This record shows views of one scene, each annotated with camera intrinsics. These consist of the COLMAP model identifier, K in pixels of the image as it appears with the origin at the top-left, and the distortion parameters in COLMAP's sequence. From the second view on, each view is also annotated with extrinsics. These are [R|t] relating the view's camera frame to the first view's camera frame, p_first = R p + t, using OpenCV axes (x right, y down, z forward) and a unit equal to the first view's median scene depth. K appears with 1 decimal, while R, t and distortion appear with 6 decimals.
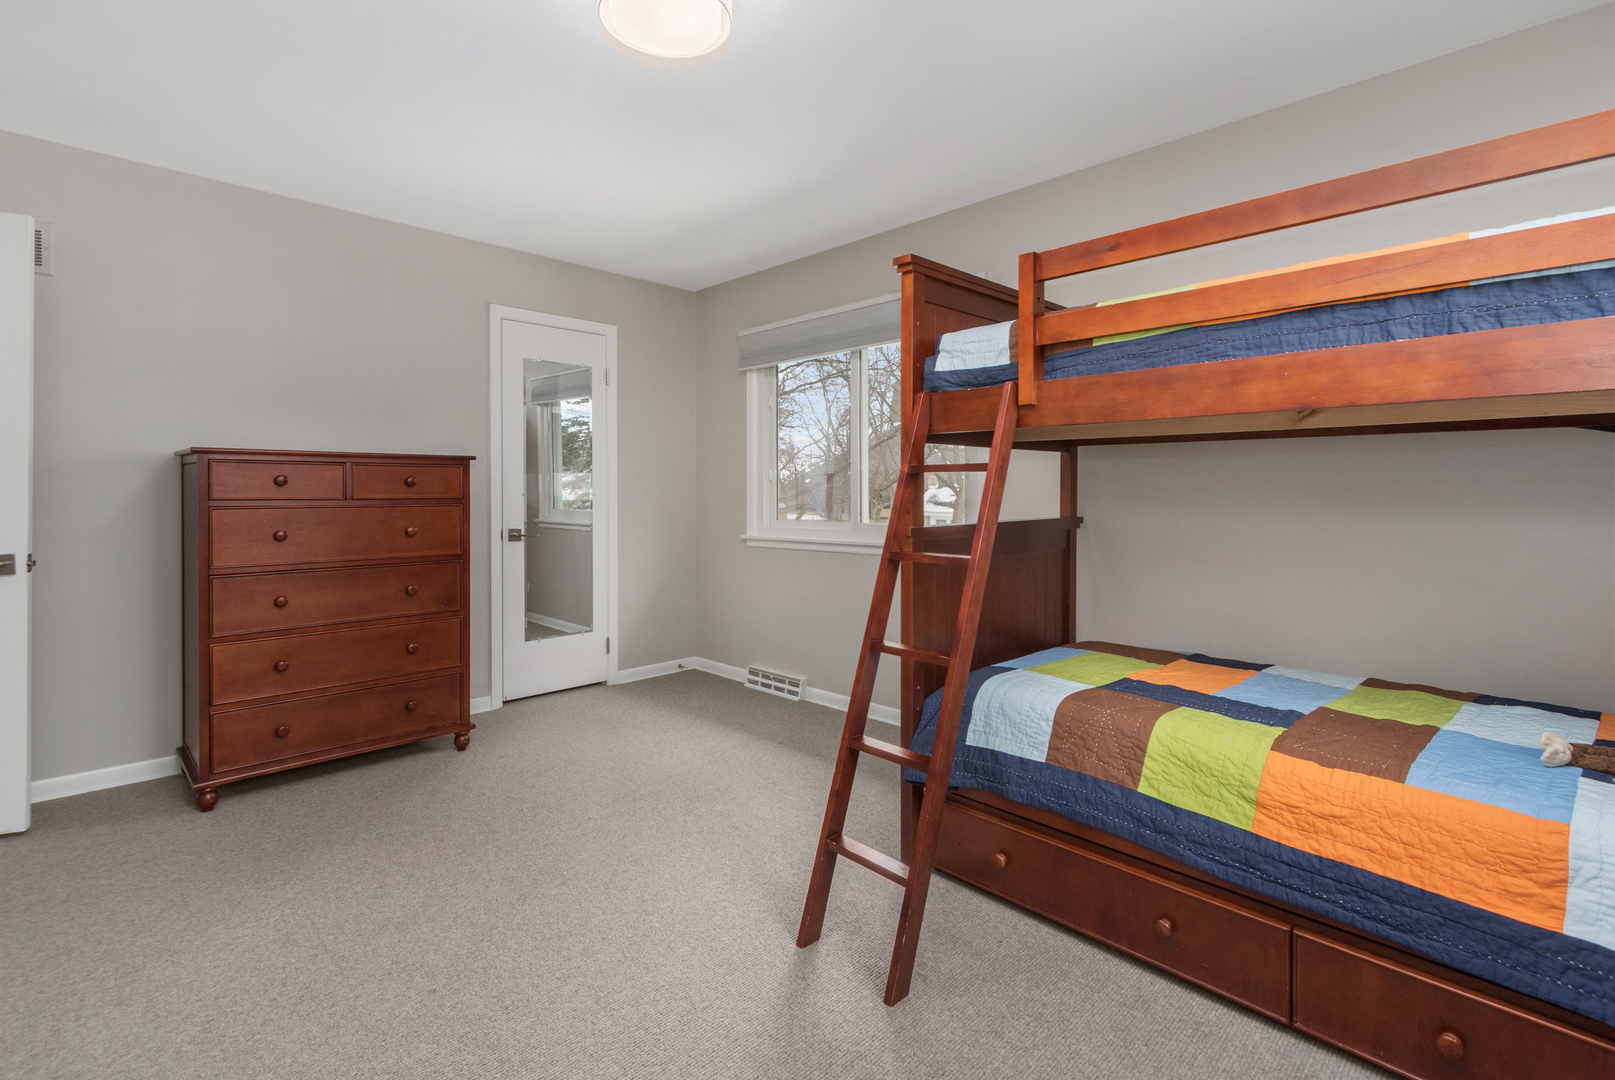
lens RADIAL K [[761.9, 0, 802.5], [0, 761.9, 495.3], [0, 0, 1]] dist [0.000333, 0.000012]
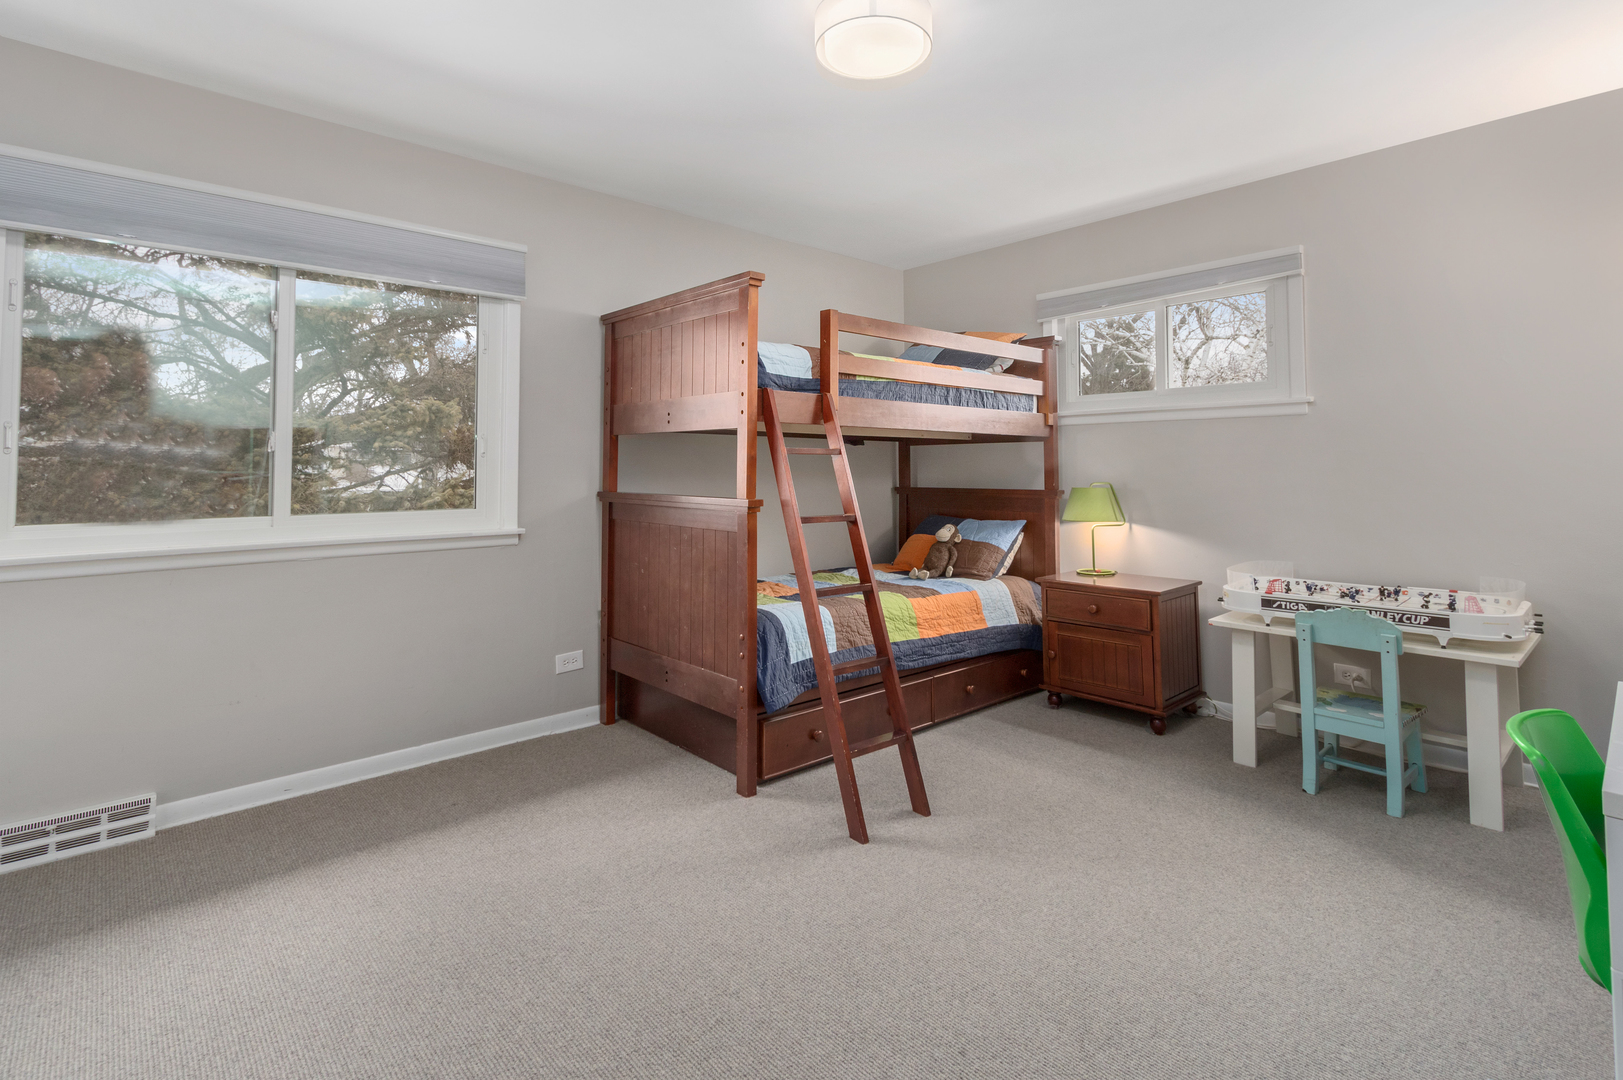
lens RADIAL K [[765.7, 0, 807.5], [0, 765.7, 462.1], [0, 0, 1]] dist [0.000419, -0.000150]
pose [[0.033059, 0.008817, 0.999415, -1.095178], [0.007371, 0.999932, -0.009066, -0.006595], [-0.999426, 0.007667, 0.032991, 0.928995]]
